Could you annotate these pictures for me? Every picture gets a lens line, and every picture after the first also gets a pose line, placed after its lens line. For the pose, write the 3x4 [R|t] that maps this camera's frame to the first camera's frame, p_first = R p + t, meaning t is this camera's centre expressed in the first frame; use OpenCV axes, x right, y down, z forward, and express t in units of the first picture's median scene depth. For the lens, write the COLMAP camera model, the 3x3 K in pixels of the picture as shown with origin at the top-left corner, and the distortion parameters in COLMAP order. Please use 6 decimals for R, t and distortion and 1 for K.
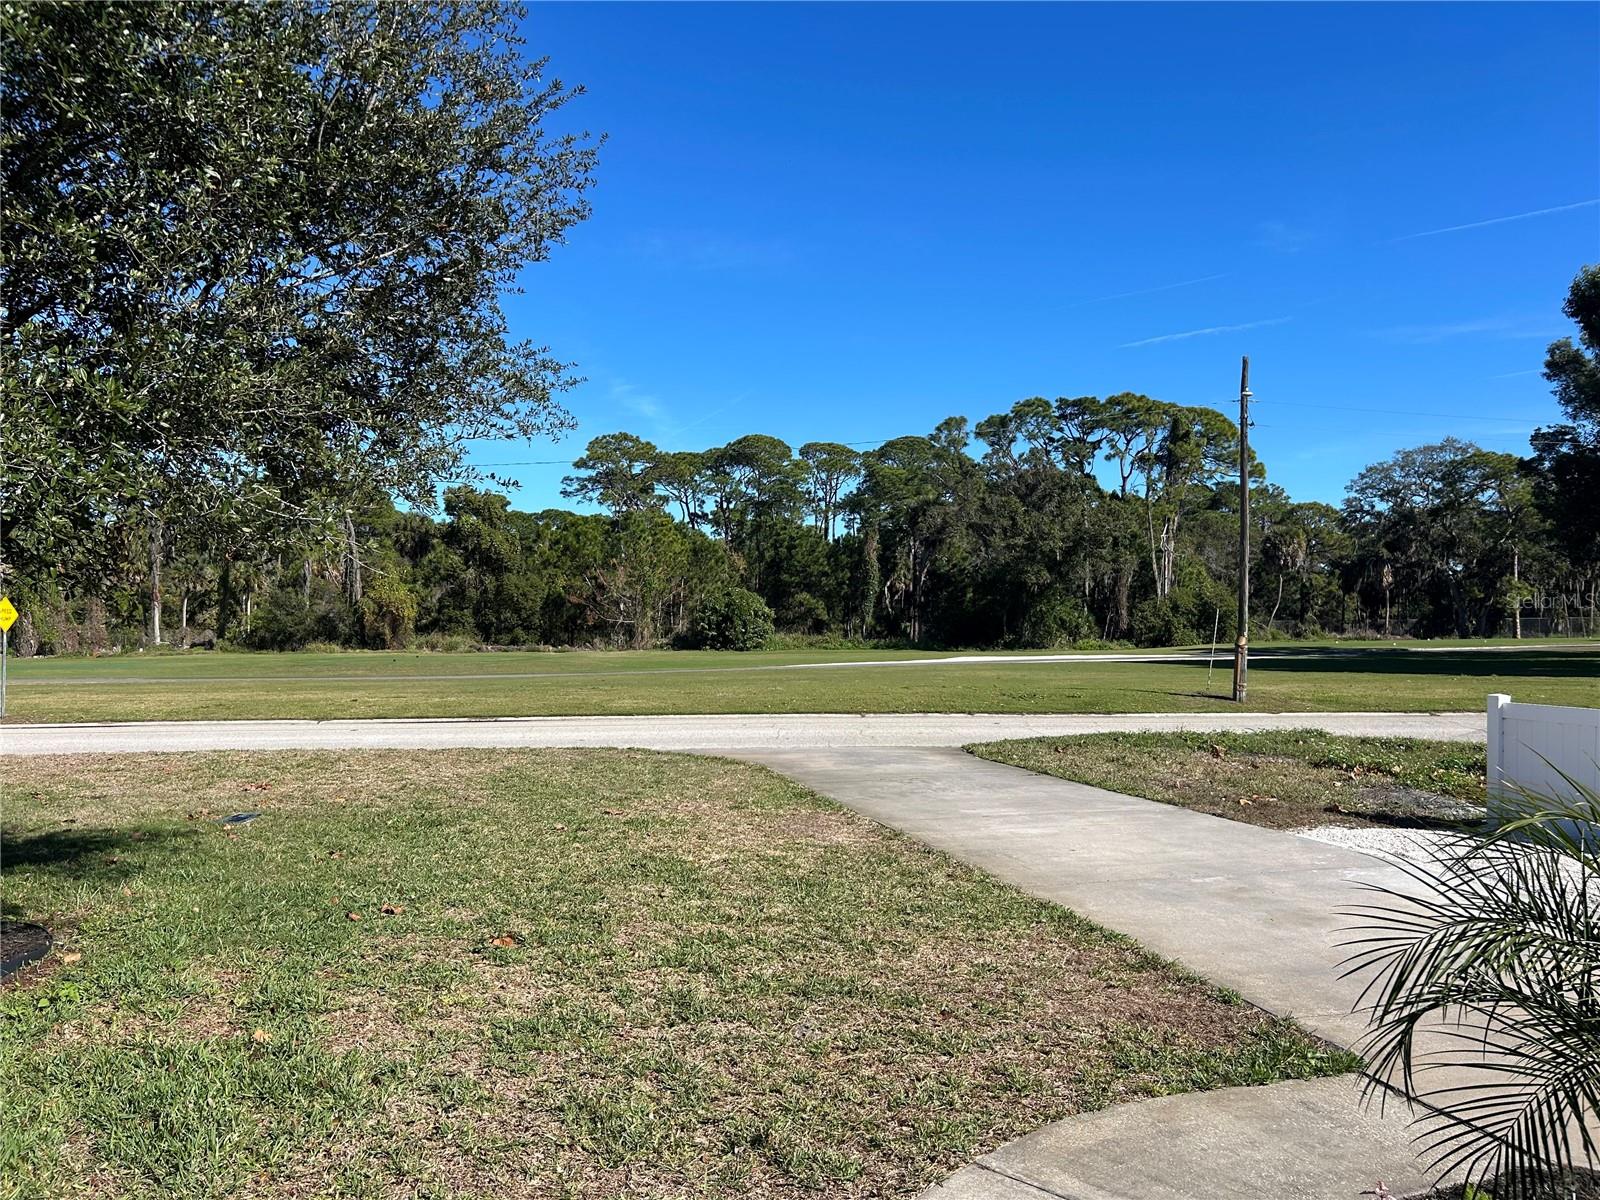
lens RADIAL K [[1203.9, 0, 797.7], [0, 1203.9, 591.1], [0, 0, 1]] dist [0.059011, -0.059175]
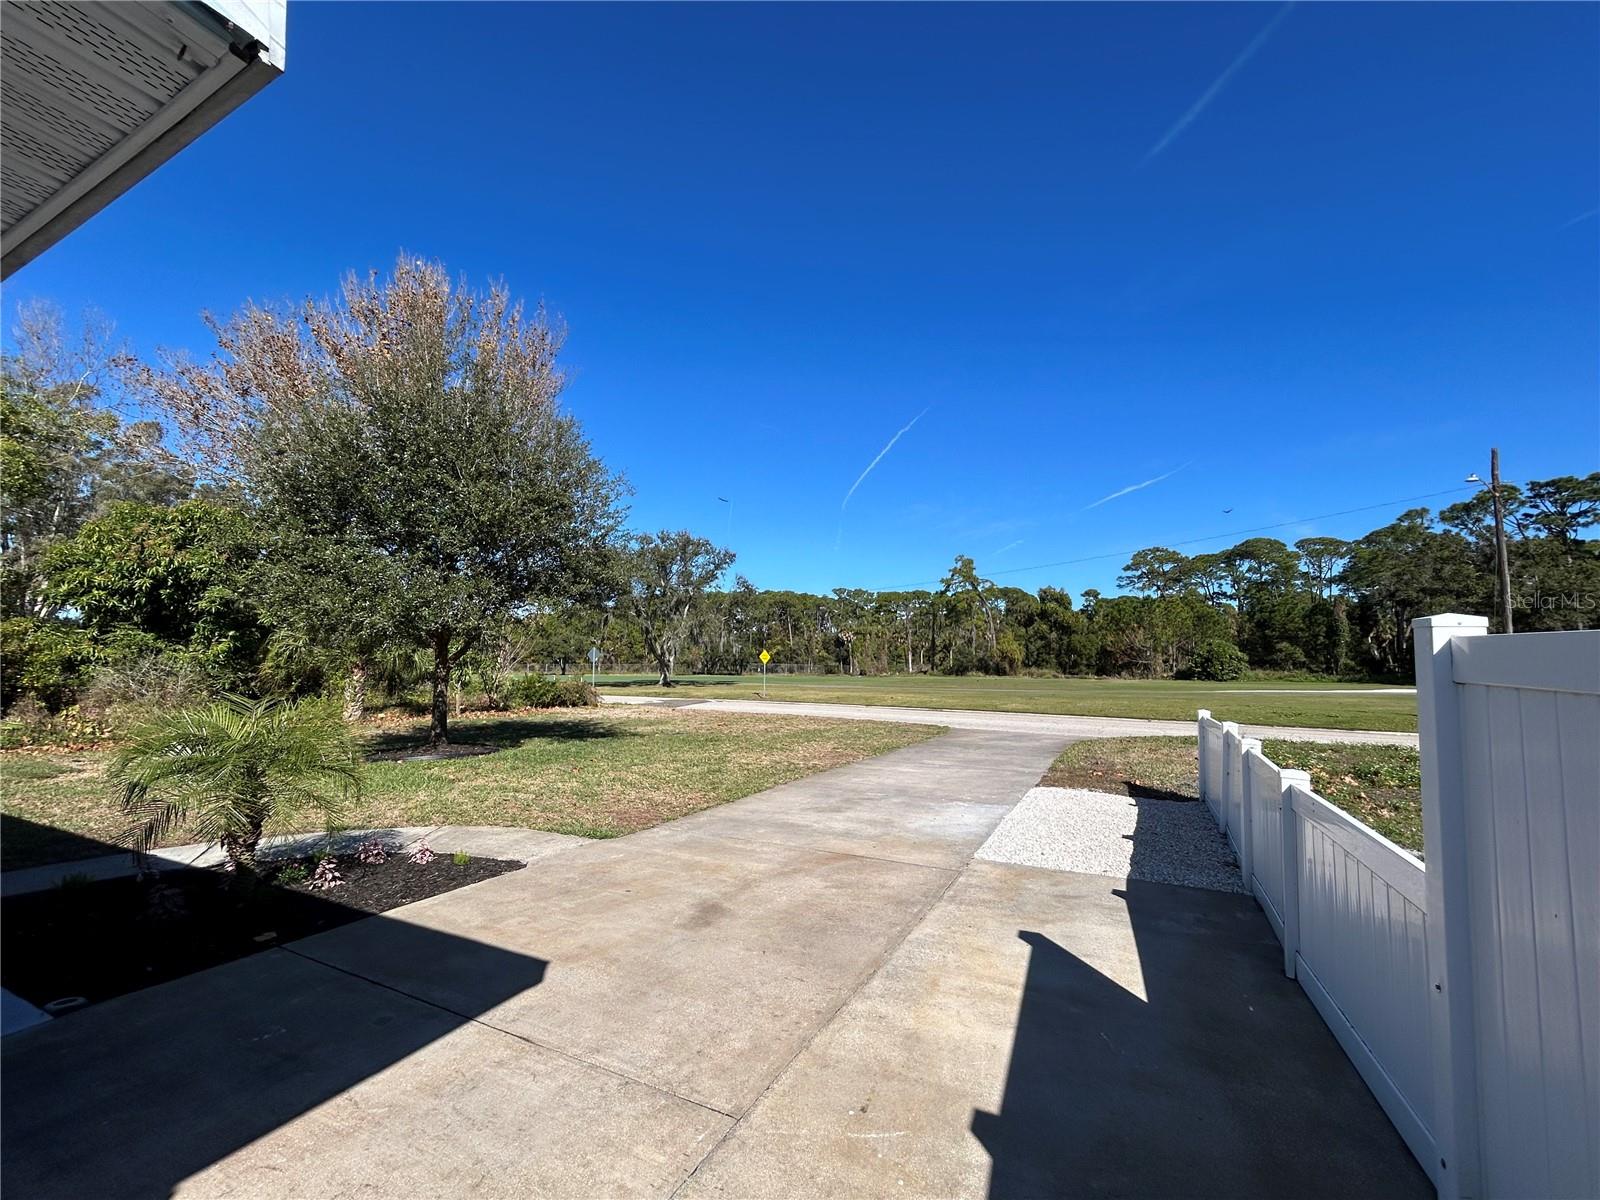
lens RADIAL K [[650.4, 0, 798.7], [0, 650.4, 603.6], [0, 0, 1]] dist [-0.000019, 0.000583]
pose [[0.755234, -0.054473, -0.653188, 0.079813], [0.012938, 0.997585, -0.068235, 0.000515], [0.655327, 0.043083, 0.754115, 0.011771]]
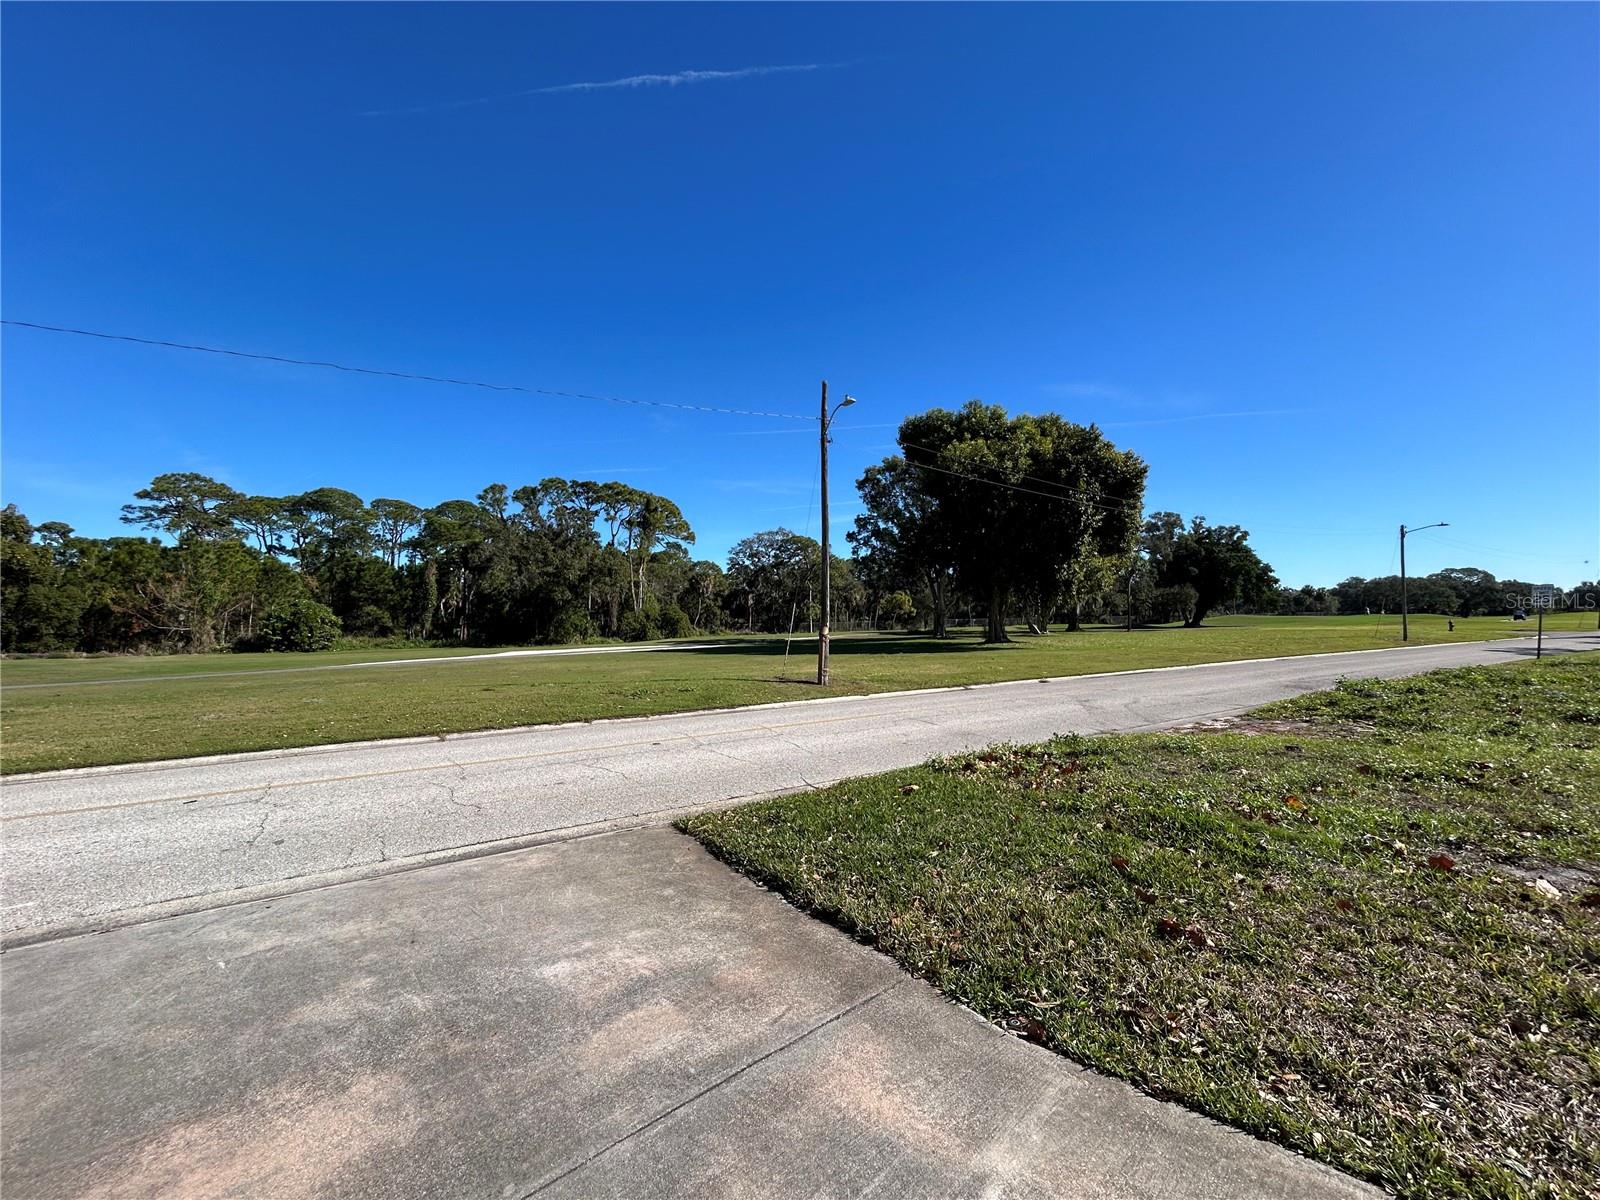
lens RADIAL K [[650.4, 0, 798.3], [0, 650.4, 603.0], [0, 0, 1]] dist [-0.000019, 0.000583]
pose [[0.835652, 0.011488, 0.549140, 0.004896], [-0.003757, 0.999877, -0.015200, 0.007520], [-0.549247, 0.010638, 0.835592, 0.156739]]
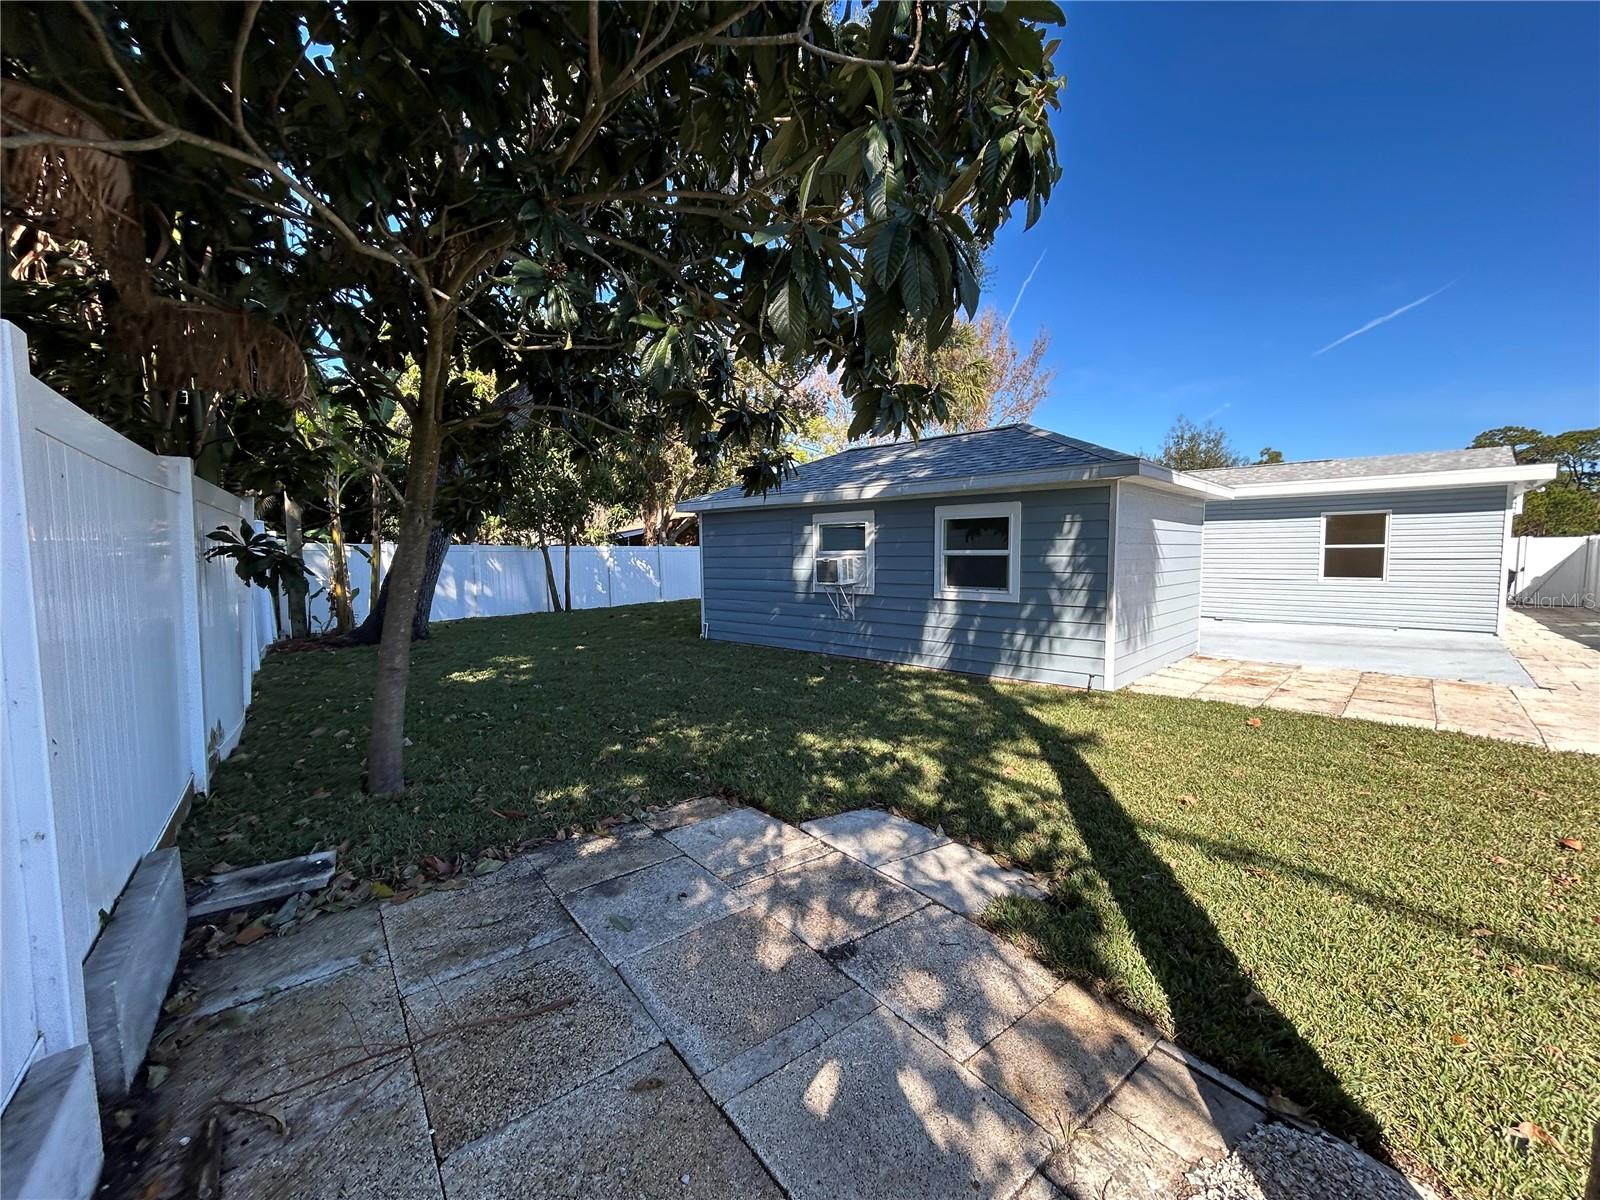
lens RADIAL K [[650.4, 0, 796.0], [0, 650.4, 597.5], [0, 0, 1]] dist [-0.000019, 0.000583]
pose [[0.517250, 0.063723, -0.853459, 0.133677], [0.019462, 0.996091, 0.086168, -0.004301], [0.855613, -0.061180, 0.513988, -0.270347]]
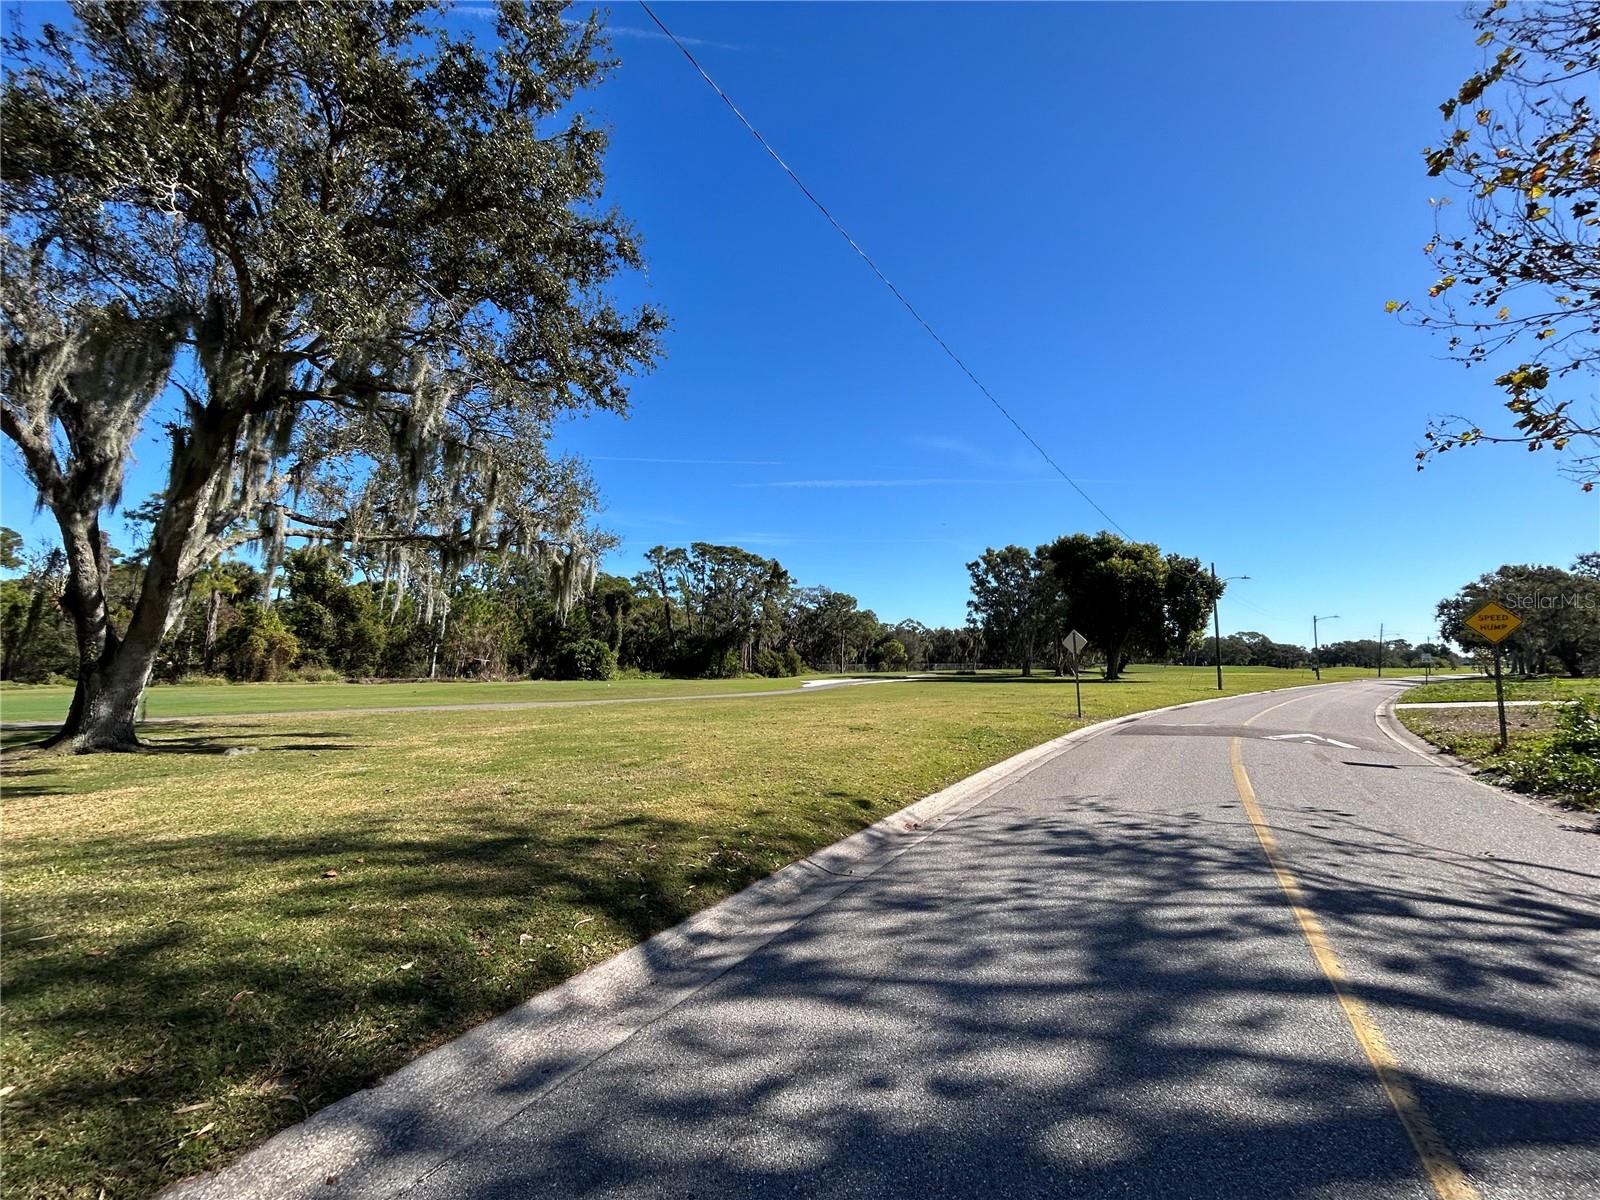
lens RADIAL K [[650.4, 0, 797.3], [0, 650.4, 597.2], [0, 0, 1]] dist [-0.000019, 0.000583]
pose [[0.691284, 0.084264, 0.717653, -0.407991], [-0.025134, 0.995380, -0.092663, 0.012803], [-0.722146, 0.046019, 0.690208, 0.208954]]
